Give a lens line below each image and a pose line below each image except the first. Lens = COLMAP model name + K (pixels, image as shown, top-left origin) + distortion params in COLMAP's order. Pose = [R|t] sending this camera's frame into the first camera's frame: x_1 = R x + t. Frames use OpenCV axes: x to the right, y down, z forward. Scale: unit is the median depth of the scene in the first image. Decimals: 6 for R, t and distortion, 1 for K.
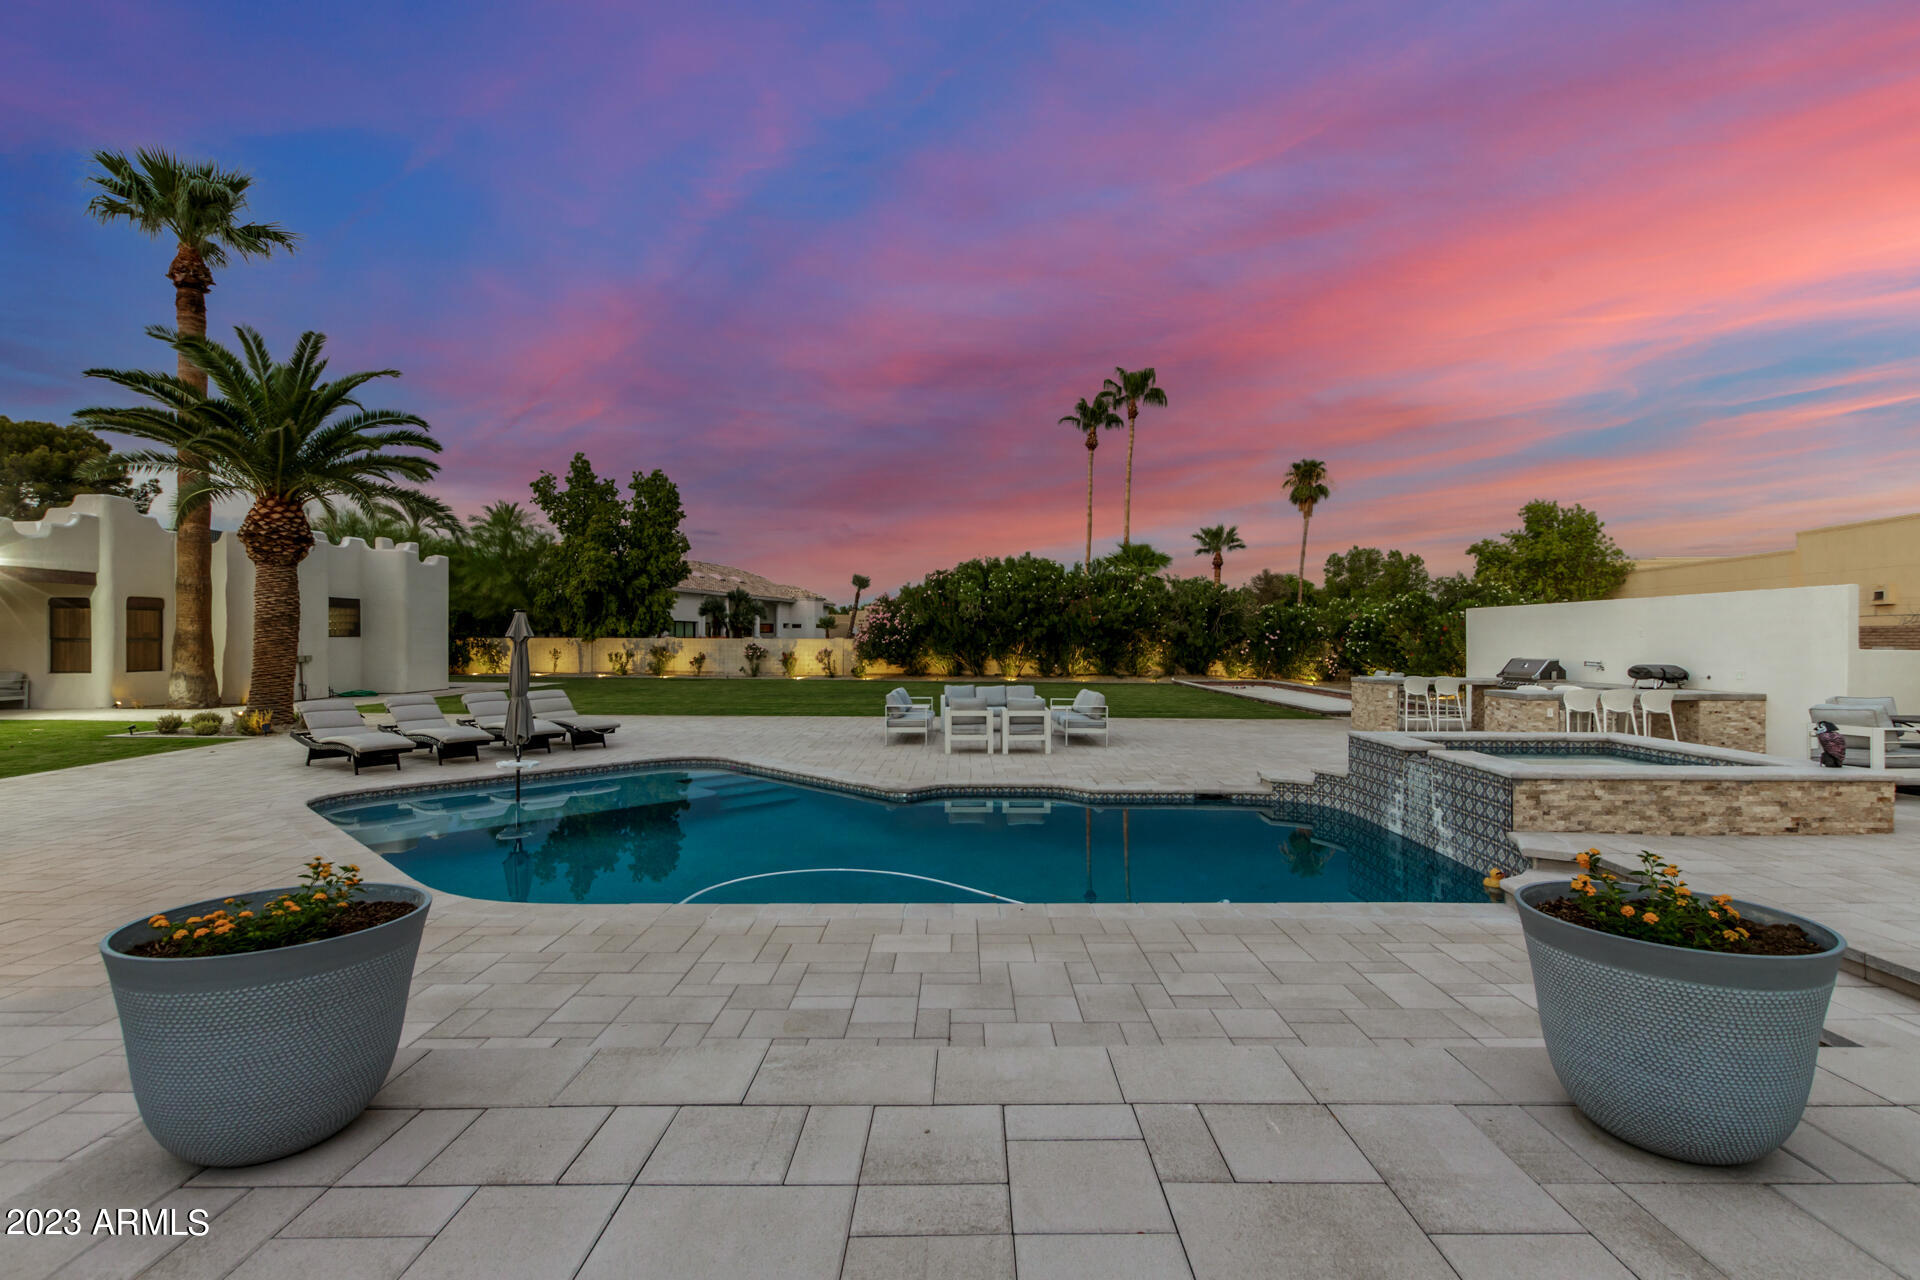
lens RADIAL K [[882.6, 0, 975.5], [0, 882.6, 638.3], [0, 0, 1]] dist [0.004729, 0.000077]
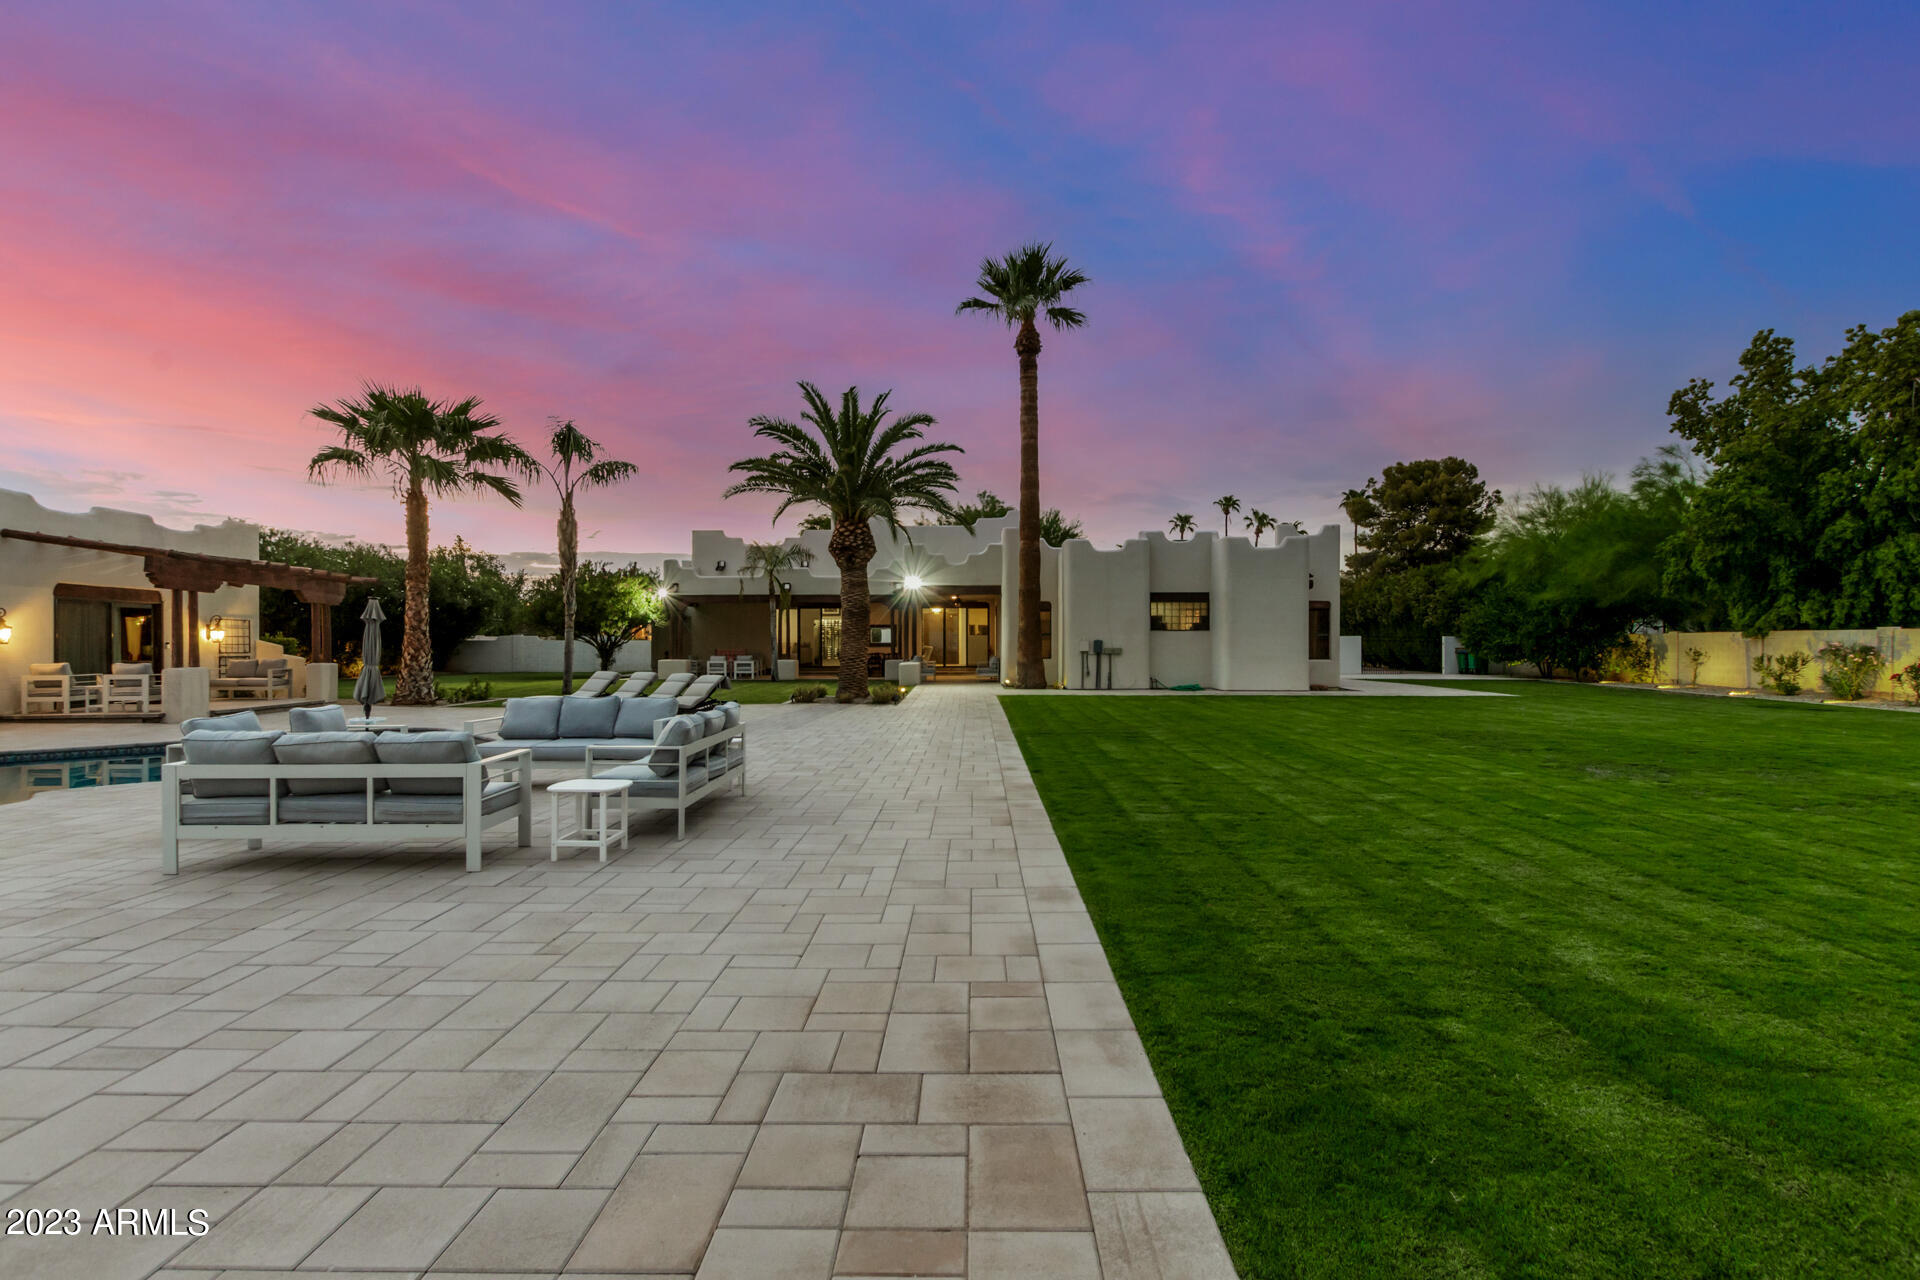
lens RADIAL K [[882.4, 0, 968.2], [0, 882.4, 640.8], [0, 0, 1]] dist [0.011533, -0.000472]
pose [[-0.012512, -0.006200, -0.999902, 0.190379], [0.000899, 0.999980, -0.006211, 0.009915], [0.999921, -0.000976, -0.012506, 0.485907]]
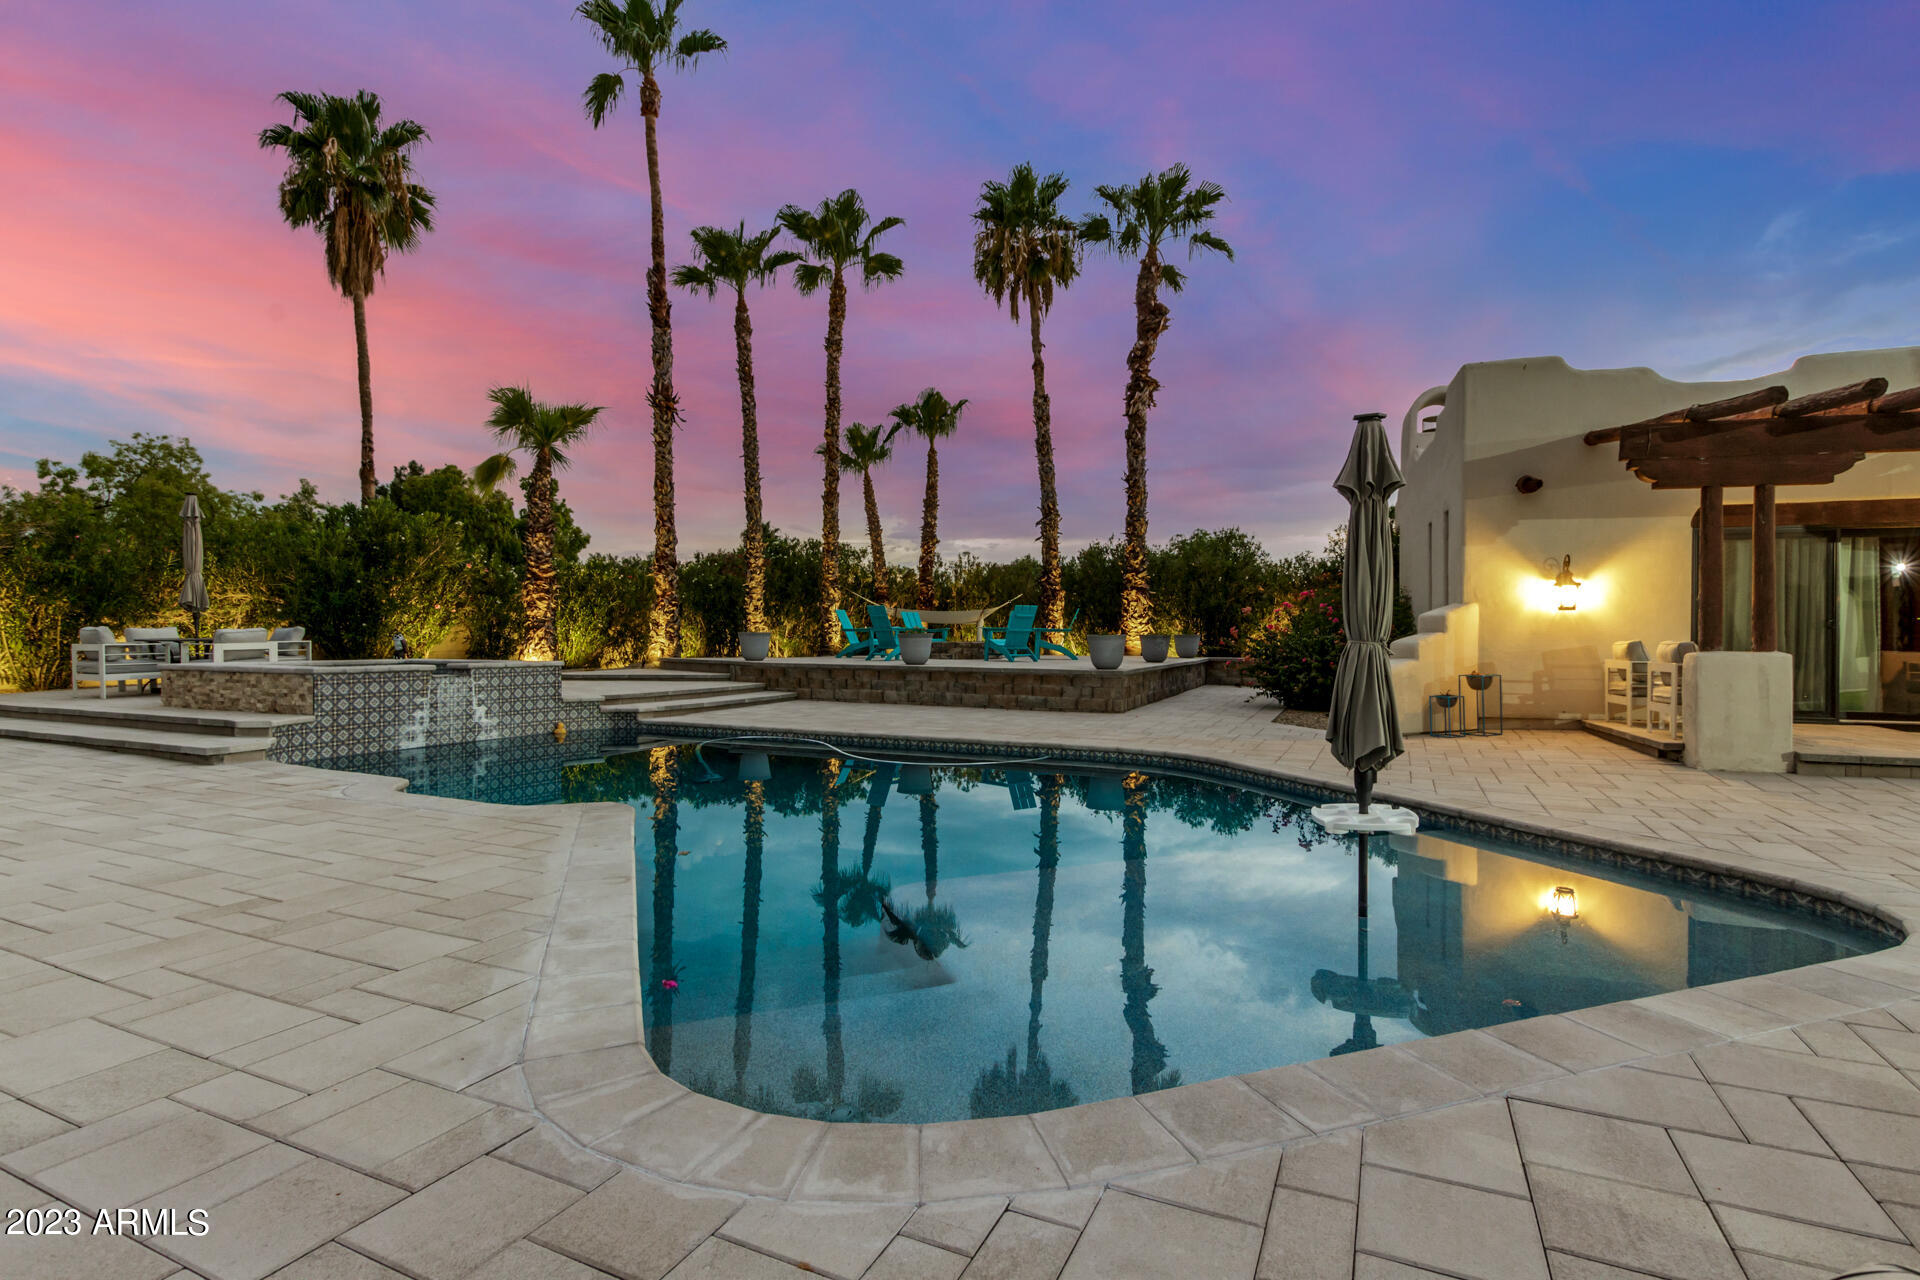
lens RADIAL K [[915.3, 0, 964.4], [0, 915.3, 650.6], [0, 0, 1]] dist [0.002123, -0.000152]
pose [[-0.901613, -0.012631, 0.432359, -0.137524], [-0.006022, 0.999843, 0.016652, 0.016550], [-0.432502, 0.012410, -0.901548, 0.376052]]
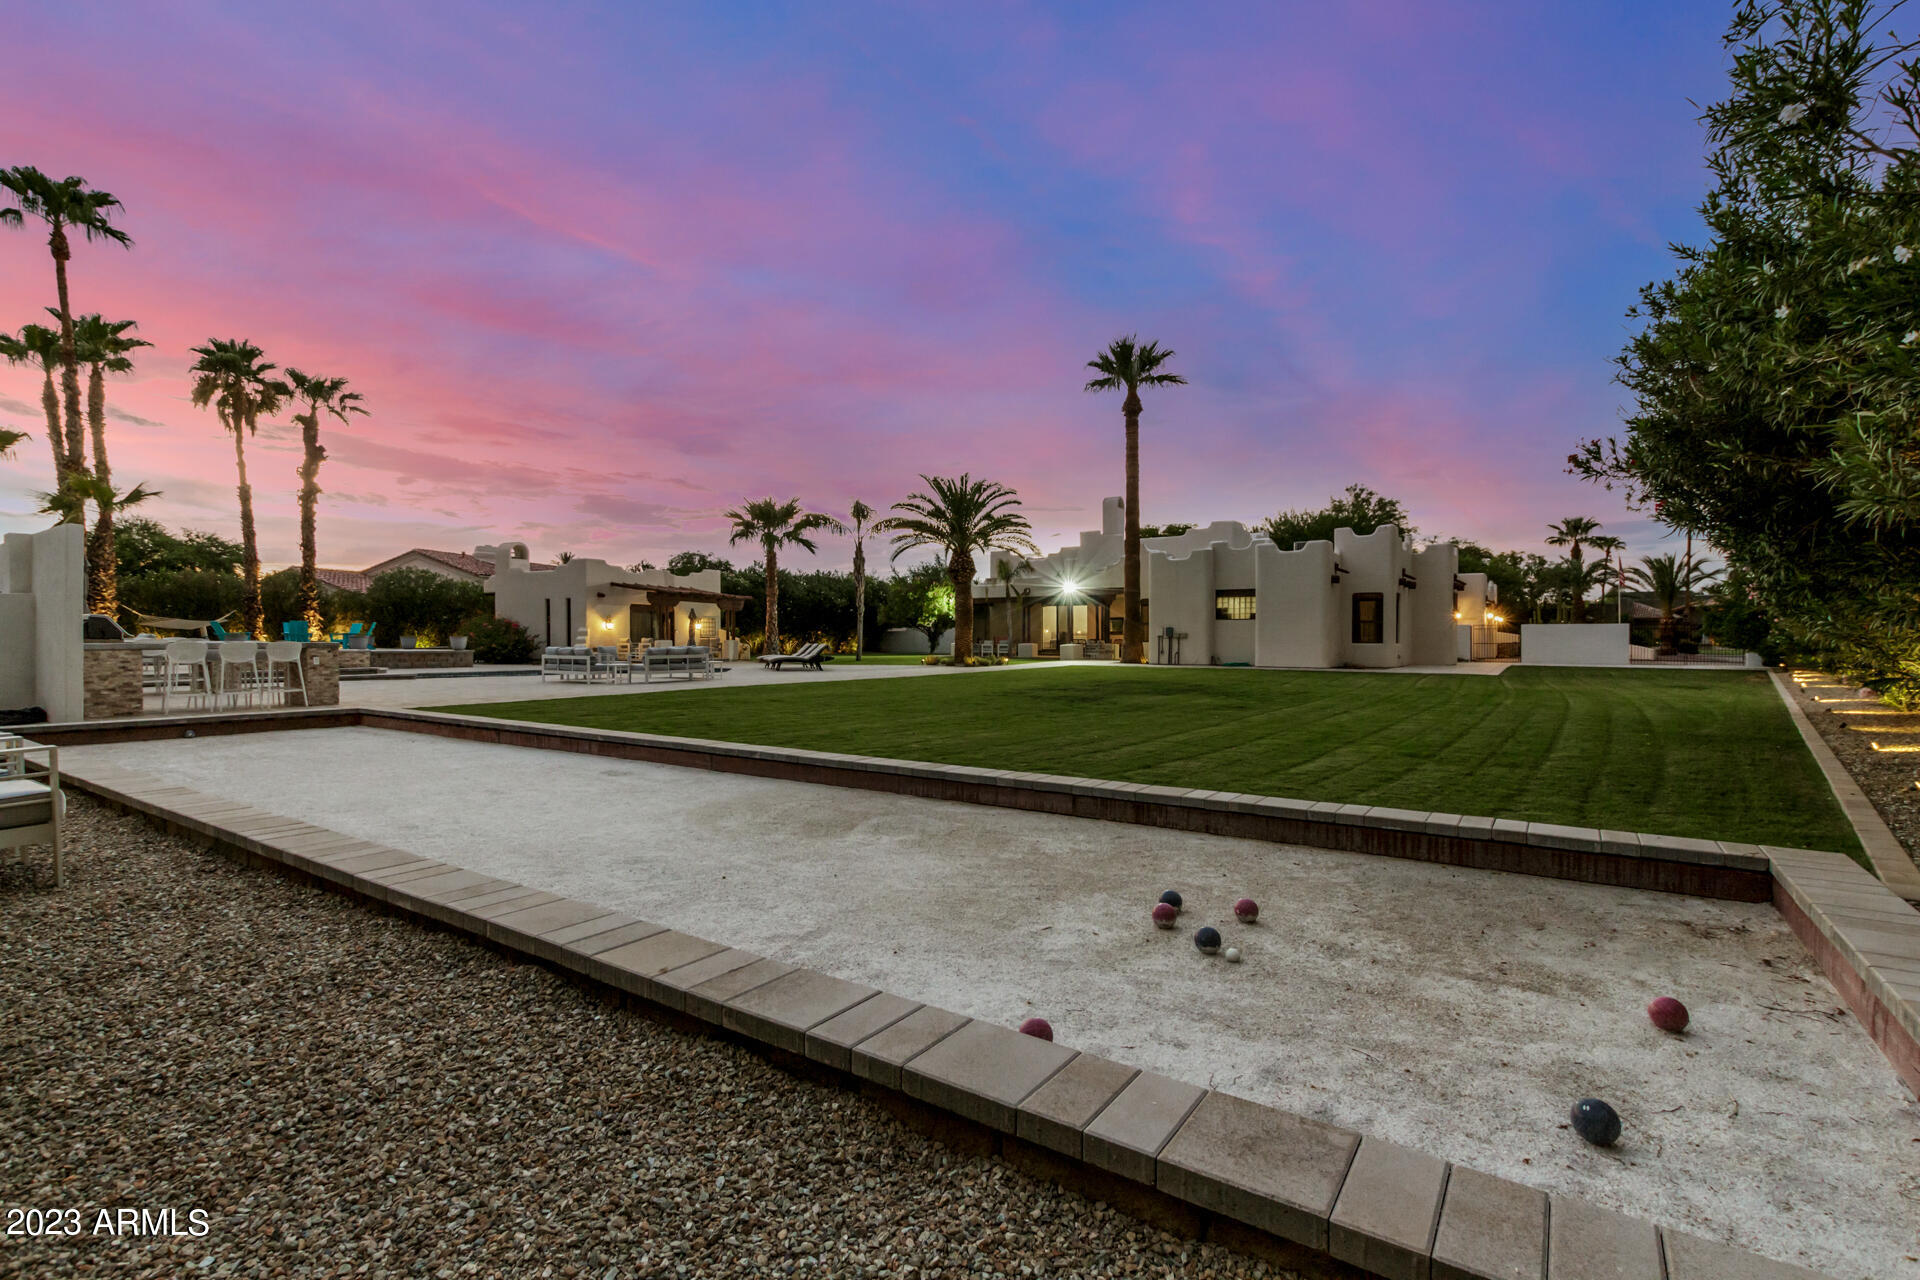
lens RADIAL K [[882.4, 0, 968.2], [0, 882.4, 640.8], [0, 0, 1]] dist [0.011533, -0.000472]
pose [[-0.568368, -0.000526, -0.822774, 0.355957], [-0.002202, 0.999997, 0.000882, 0.018247], [0.822771, 0.002313, -0.568368, 0.889212]]
